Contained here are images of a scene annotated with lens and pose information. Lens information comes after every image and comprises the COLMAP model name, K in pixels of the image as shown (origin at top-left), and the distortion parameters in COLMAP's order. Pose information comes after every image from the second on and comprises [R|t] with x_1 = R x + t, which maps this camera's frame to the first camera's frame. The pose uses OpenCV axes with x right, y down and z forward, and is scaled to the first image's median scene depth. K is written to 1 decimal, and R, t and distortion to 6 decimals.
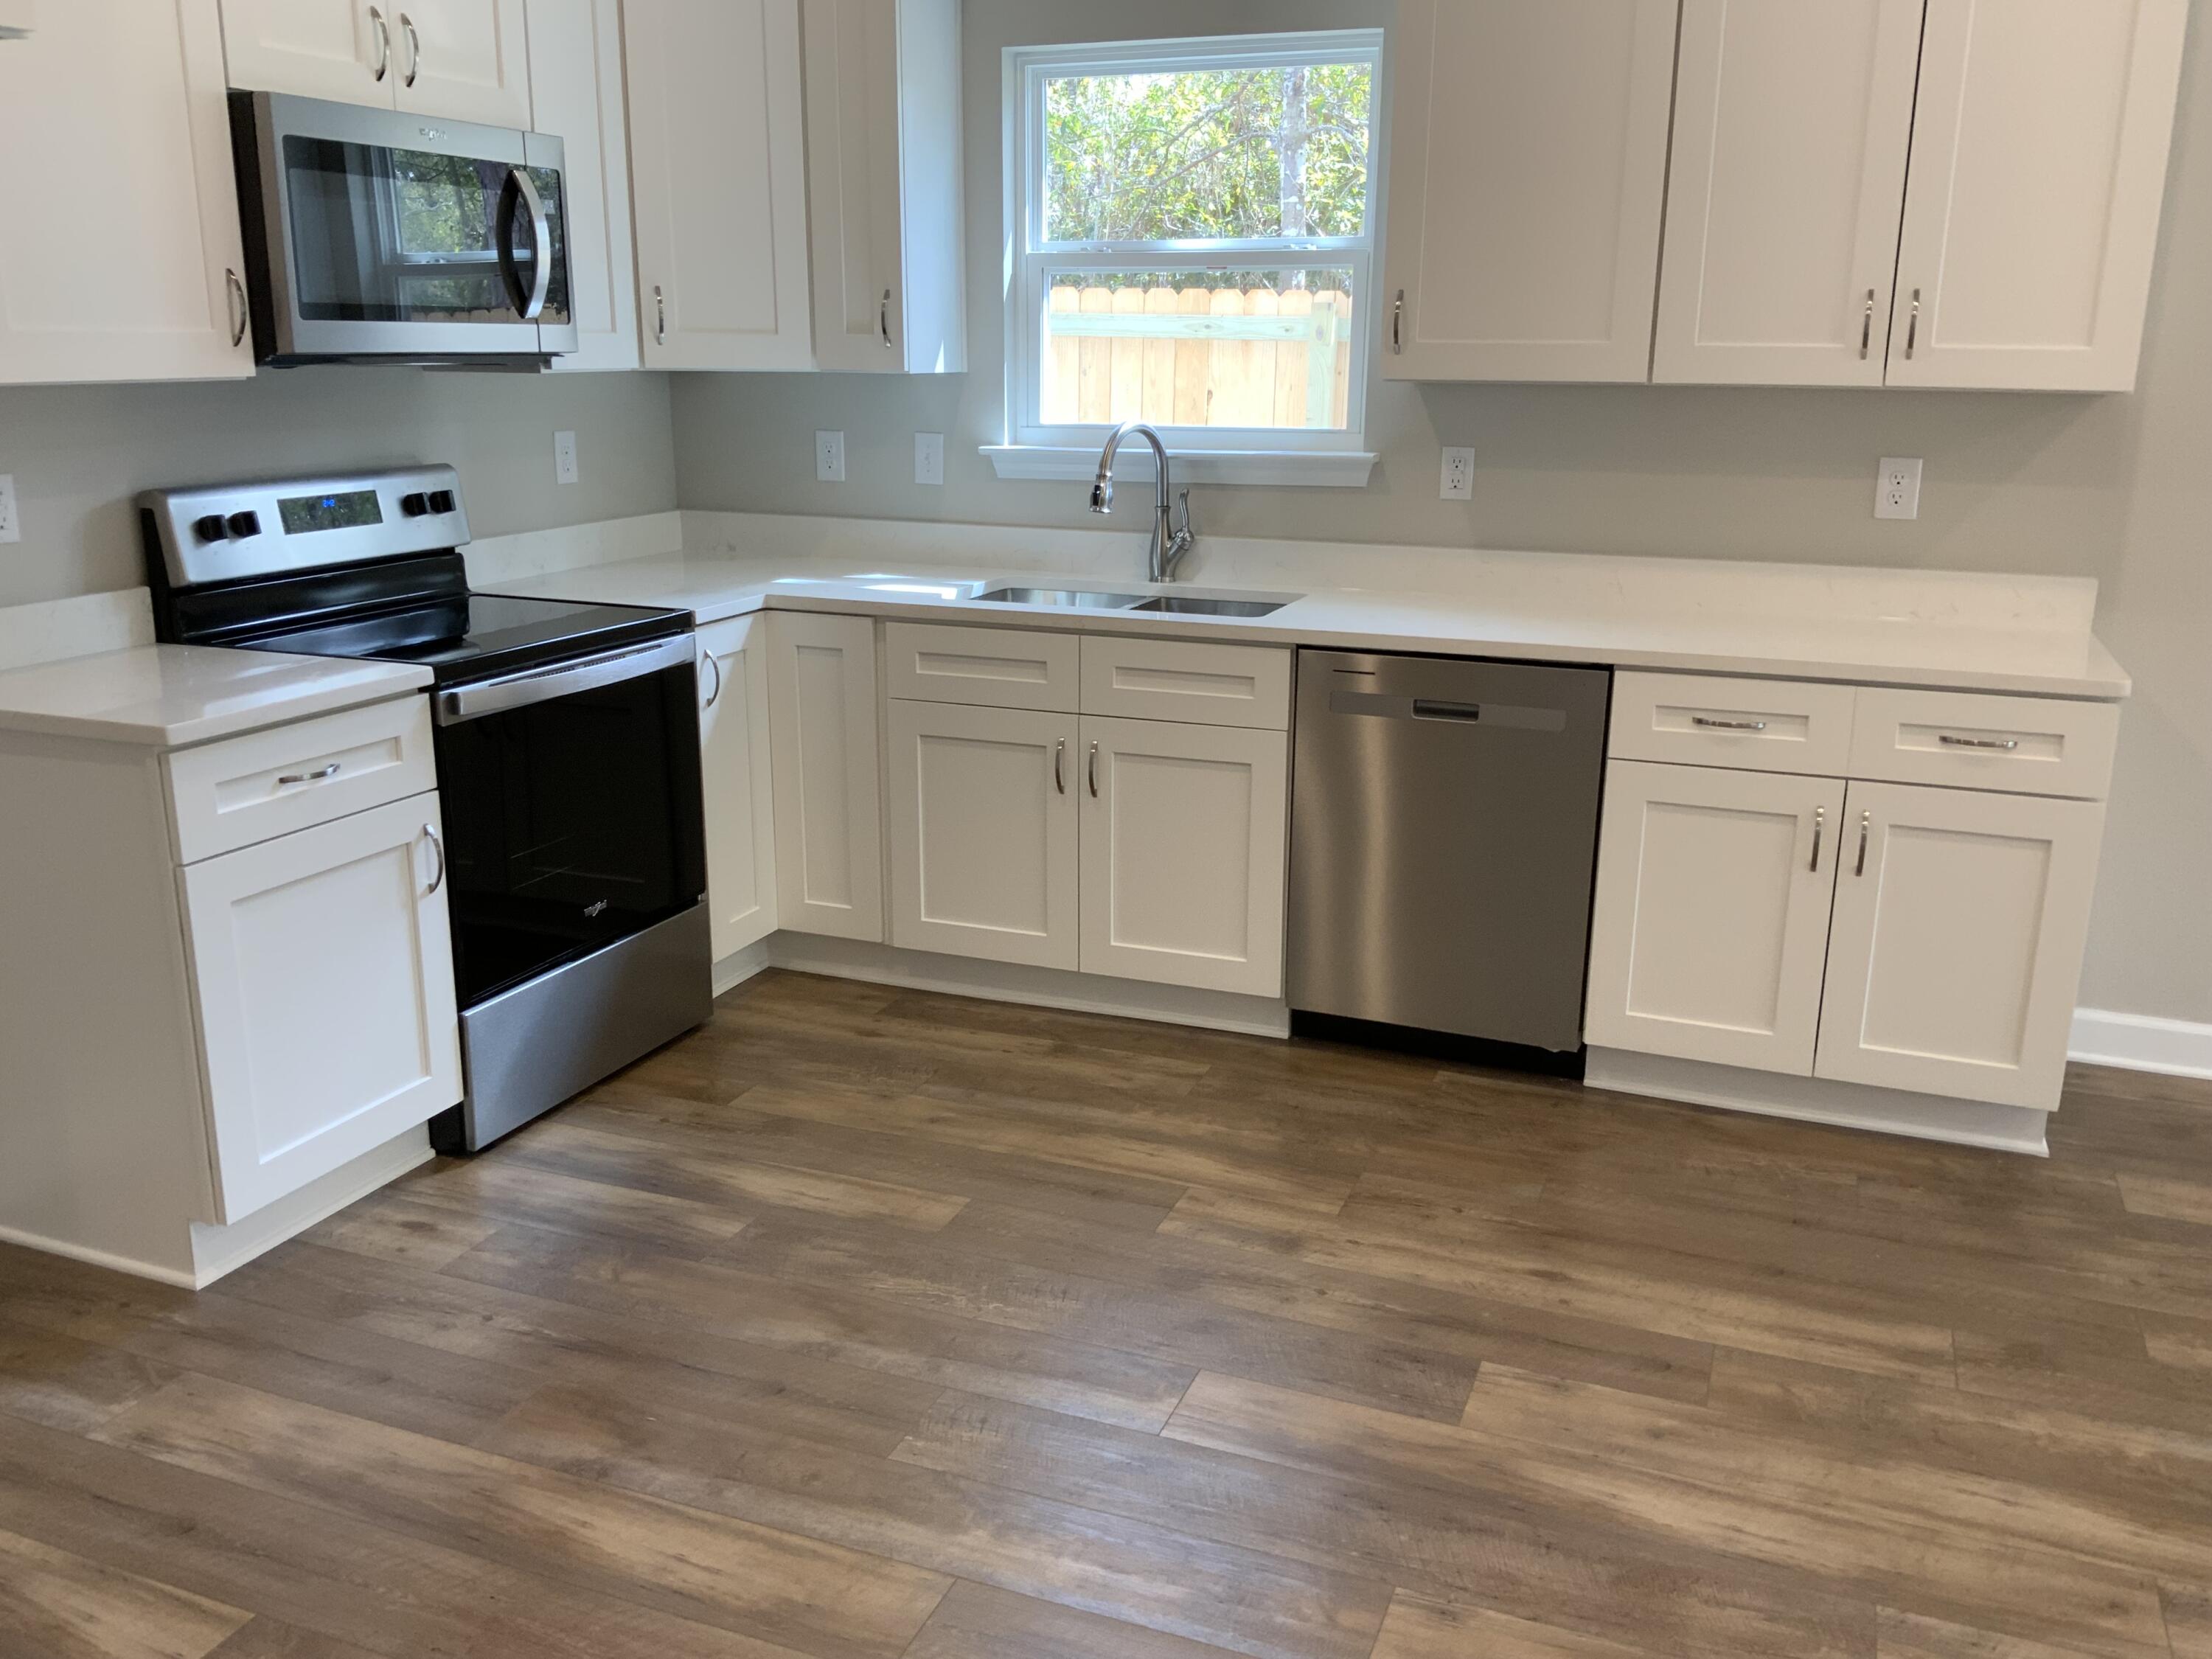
lens RADIAL K [[1830.4, 0, 1106.0], [0, 1830.4, 829.5], [0, 0, 1]] dist [0.090141, -0.175536]
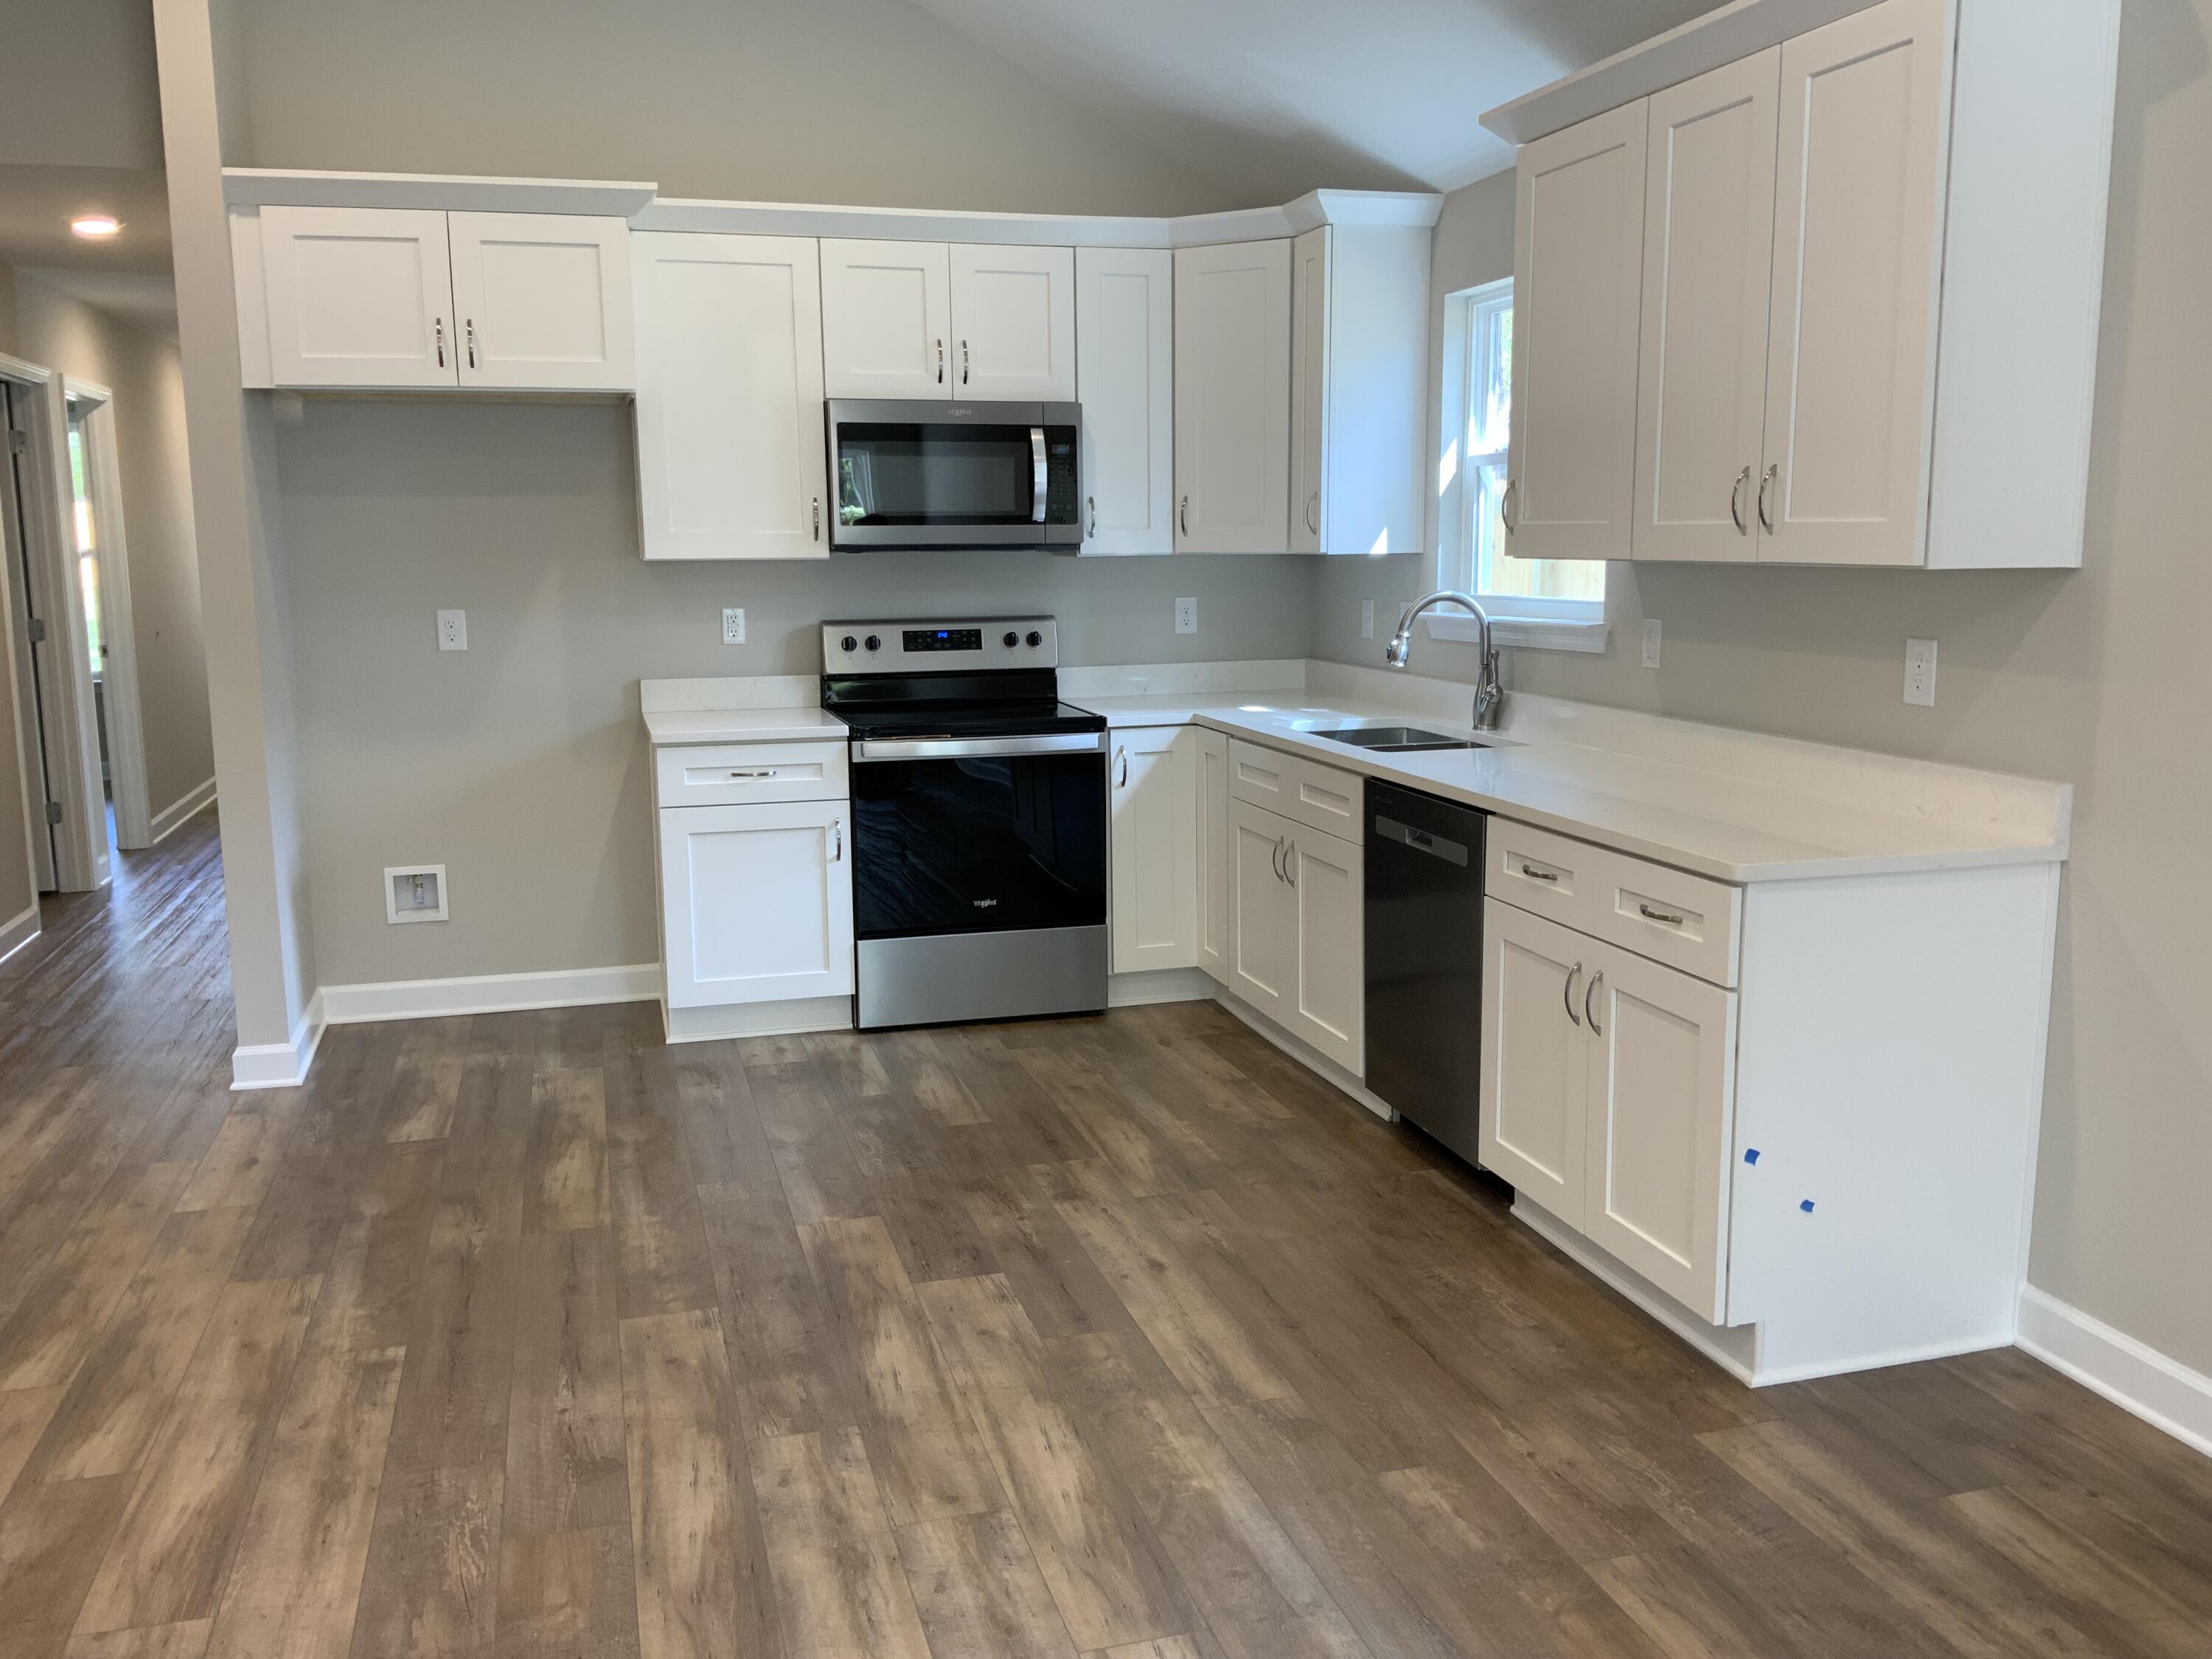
lens RADIAL K [[1830.4, 0, 1106.0], [0, 1830.4, 829.5], [0, 0, 1]] dist [0.090141, -0.175536]
pose [[0.608468, 0.114206, -0.785317, 1.000120], [-0.192109, 0.981354, -0.006132, -0.026994], [0.769974, 0.154598, 0.619063, 0.145102]]
